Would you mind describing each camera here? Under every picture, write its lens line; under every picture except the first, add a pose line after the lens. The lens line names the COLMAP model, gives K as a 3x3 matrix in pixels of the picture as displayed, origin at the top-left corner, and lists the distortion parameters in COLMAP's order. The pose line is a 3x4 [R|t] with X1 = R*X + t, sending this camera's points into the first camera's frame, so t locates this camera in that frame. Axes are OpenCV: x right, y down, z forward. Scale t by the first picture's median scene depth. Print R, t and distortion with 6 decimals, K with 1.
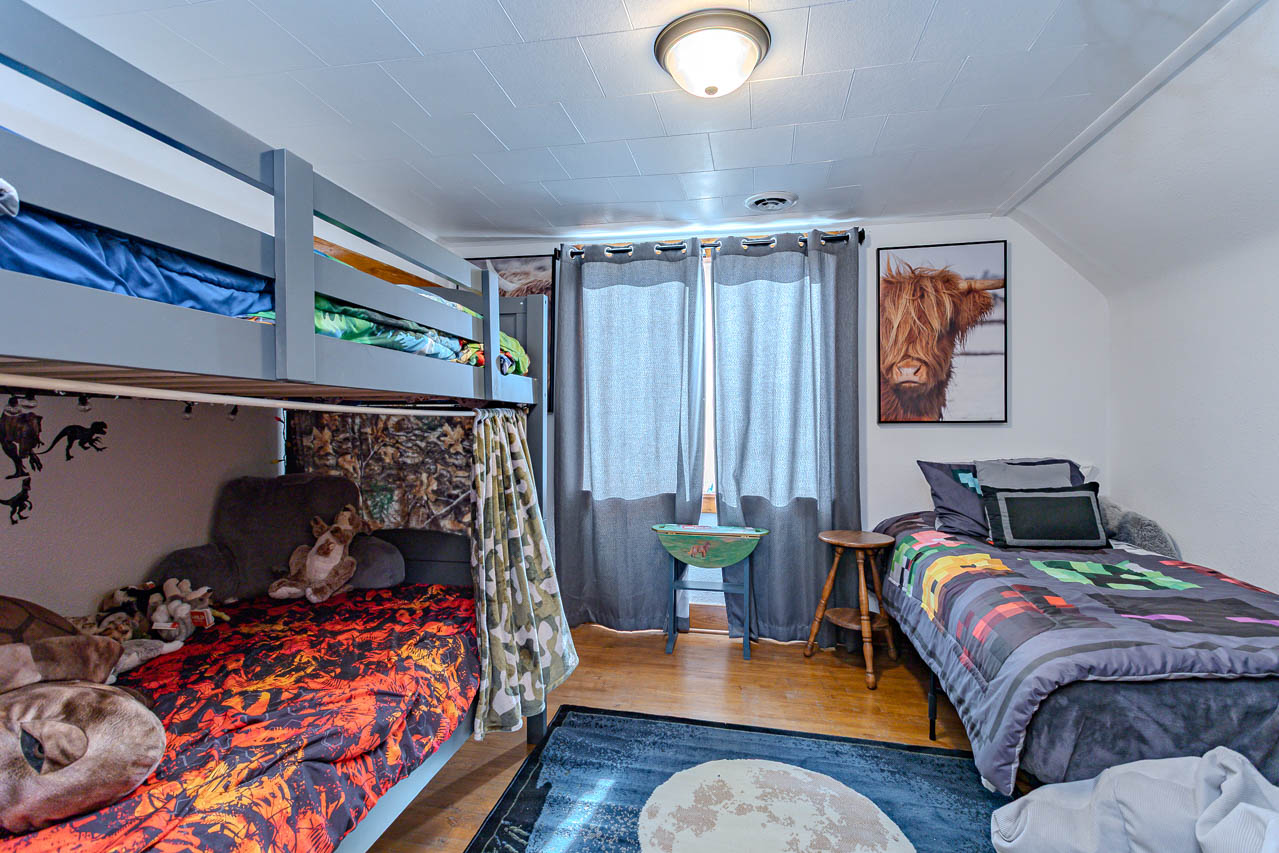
lens RADIAL K [[602.6, 0, 638.7], [0, 602.6, 425.5], [0, 0, 1]] dist [0.001025, 0.004121]
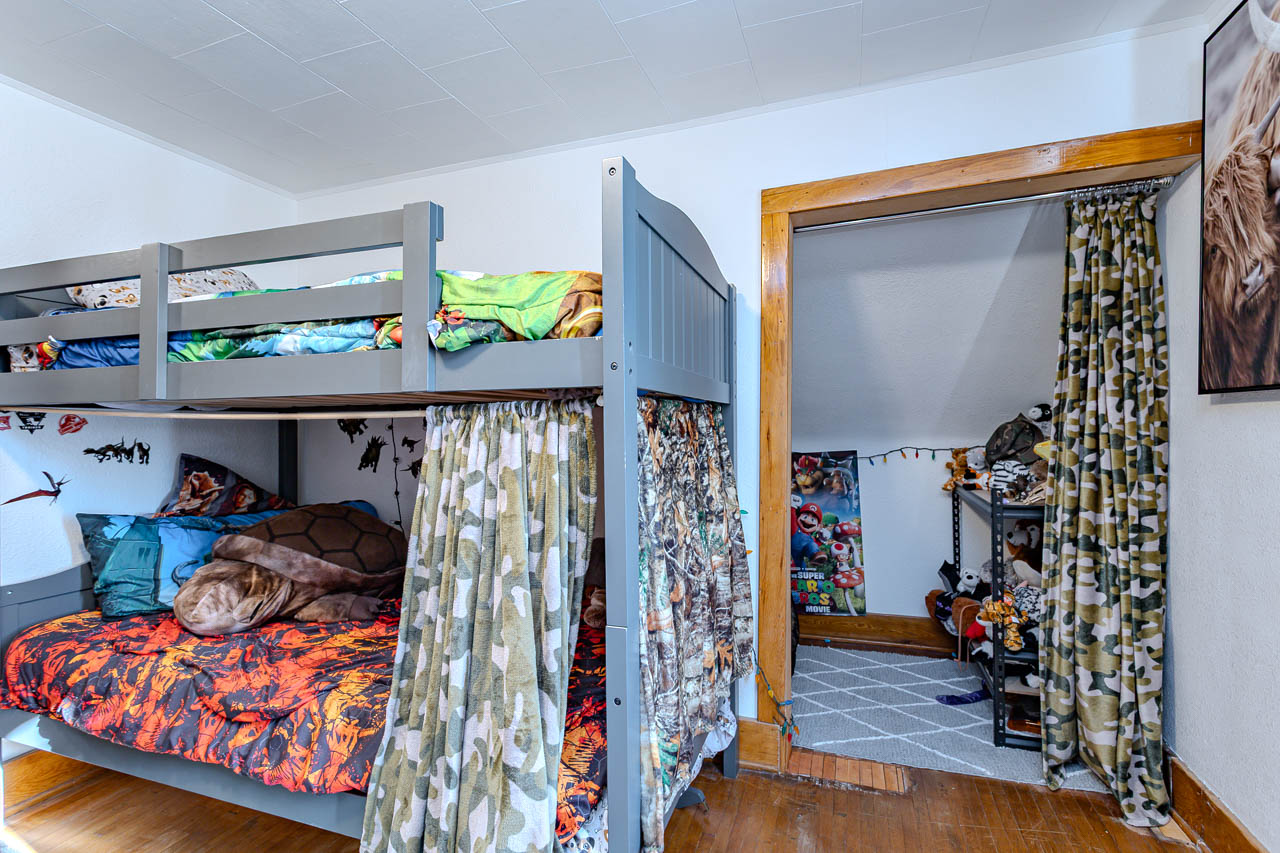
lens RADIAL K [[603.1, 0, 638.6], [0, 603.1, 428.0], [0, 0, 1]] dist [0.001025, 0.004121]
pose [[-0.166386, 0.012358, -0.985983, 0.511589], [0.006311, 0.999914, 0.011468, -0.014062], [0.986040, -0.004314, -0.166450, 1.857534]]
